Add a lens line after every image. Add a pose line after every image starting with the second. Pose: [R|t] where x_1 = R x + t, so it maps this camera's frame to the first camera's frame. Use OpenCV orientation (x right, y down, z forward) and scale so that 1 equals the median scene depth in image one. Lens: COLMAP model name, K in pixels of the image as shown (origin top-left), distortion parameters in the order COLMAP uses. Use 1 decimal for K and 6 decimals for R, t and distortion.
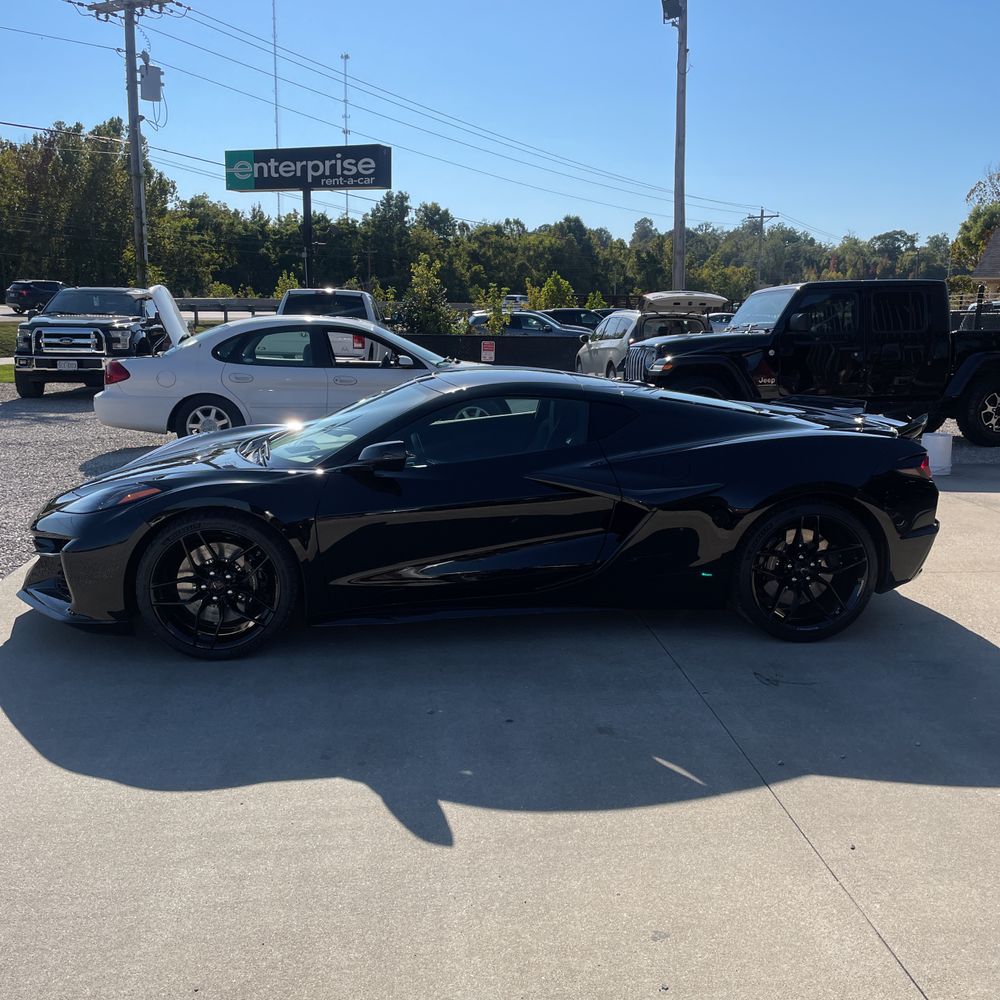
lens RADIAL K [[1002.5, 0, 504.5], [0, 1002.5, 491.1], [0, 0, 1]] dist [0.087509, -0.117476]
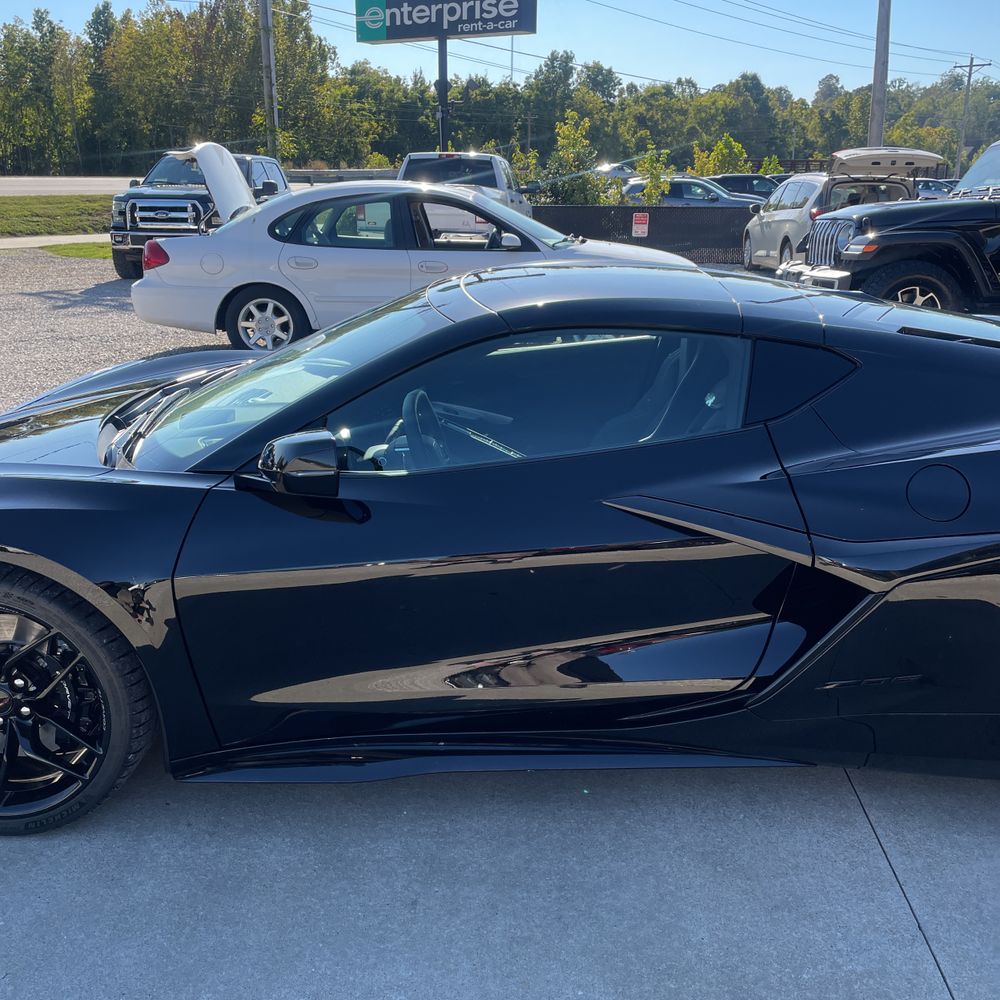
lens RADIAL K [[1004.4, 0, 511.9], [0, 1004.4, 484.7], [0, 0, 1]] dist [0.082670, -0.107392]
pose [[0.988707, 0.036201, -0.145427, 0.007192], [-0.019389, 0.993130, 0.115402, -0.012262], [0.148605, -0.111279, 0.982616, 0.081740]]
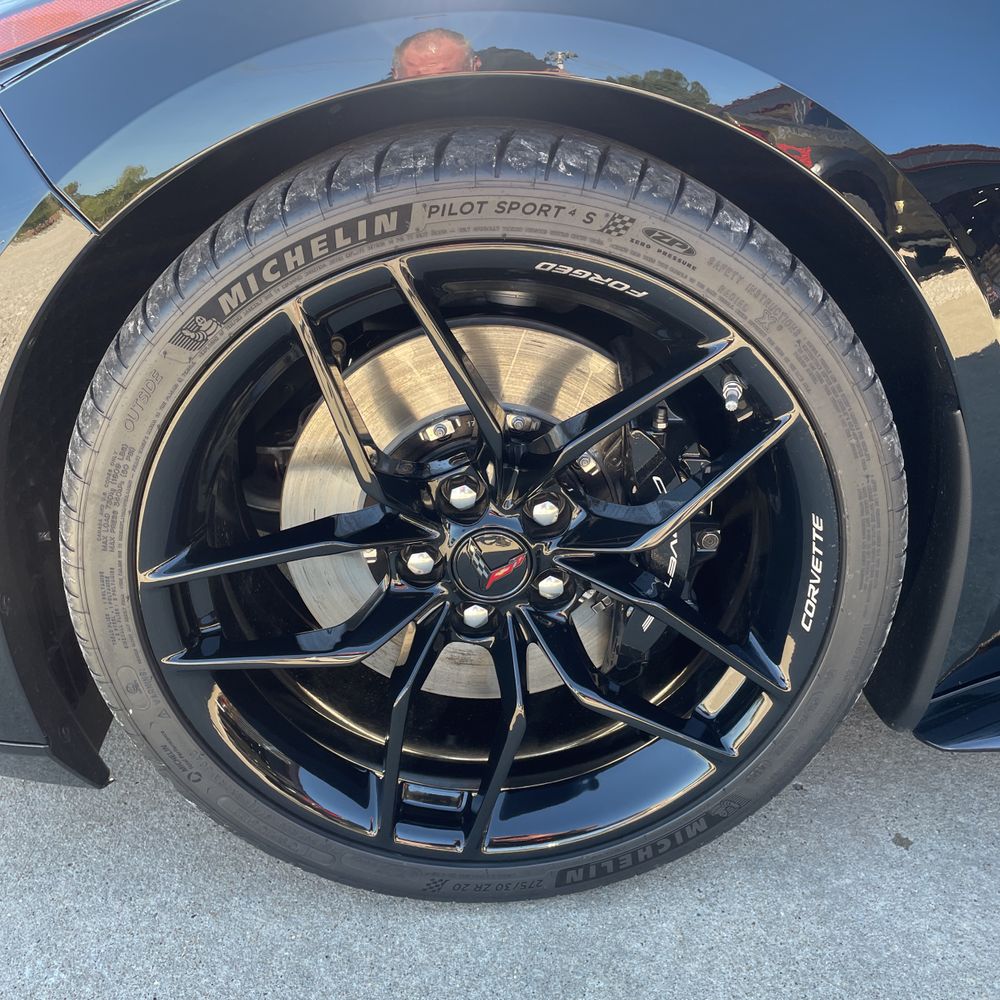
lens RADIAL K [[1002.5, 0, 504.5], [0, 1002.5, 491.1], [0, 0, 1]] dist [0.087509, -0.117476]
pose [[0.996326, 0.012813, -0.084677, -0.040446], [0.008099, 0.970218, 0.242096, 0.005454], [0.085257, -0.241892, 0.966550, 0.124740]]
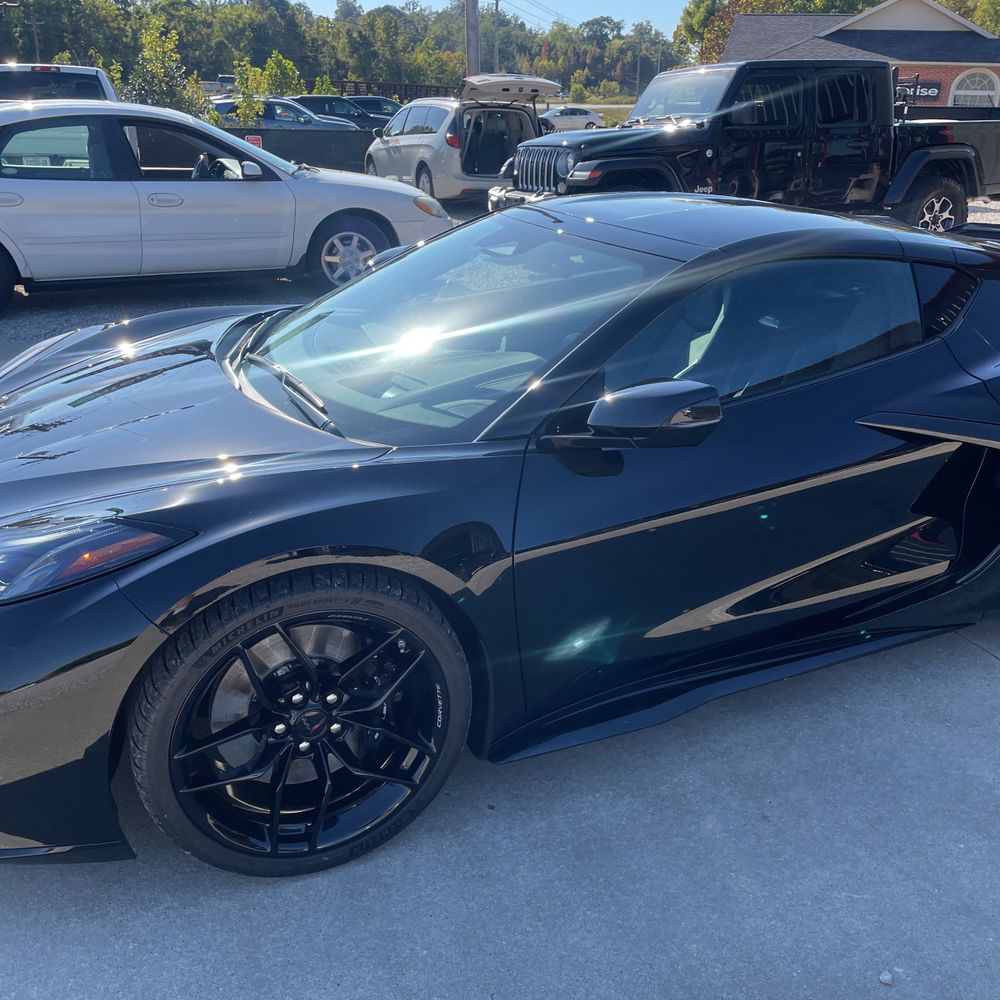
lens RADIAL K [[1002.5, 0, 504.5], [0, 1002.5, 491.1], [0, 0, 1]] dist [0.087509, -0.117476]
pose [[0.962575, -0.093383, 0.254417, -0.046611], [0.043379, 0.979746, 0.195490, -0.014217], [-0.267520, -0.177138, 0.947130, 0.085560]]
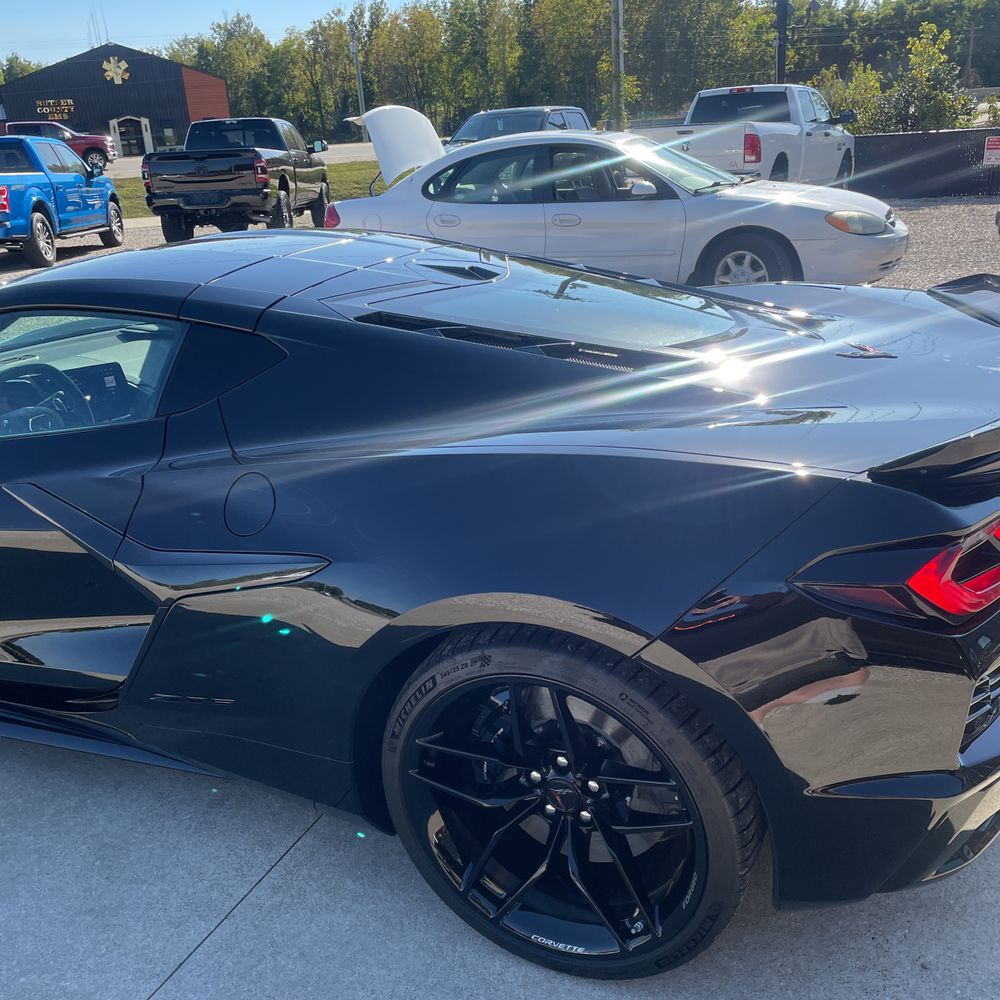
lens RADIAL K [[1002.5, 0, 504.5], [0, 1002.5, 491.1], [0, 0, 1]] dist [0.087509, -0.117476]
pose [[0.850882, 0.114856, -0.512648, 0.075391], [-0.022671, 0.982927, 0.182592, -0.016910], [0.524867, -0.143742, 0.838959, 0.112678]]
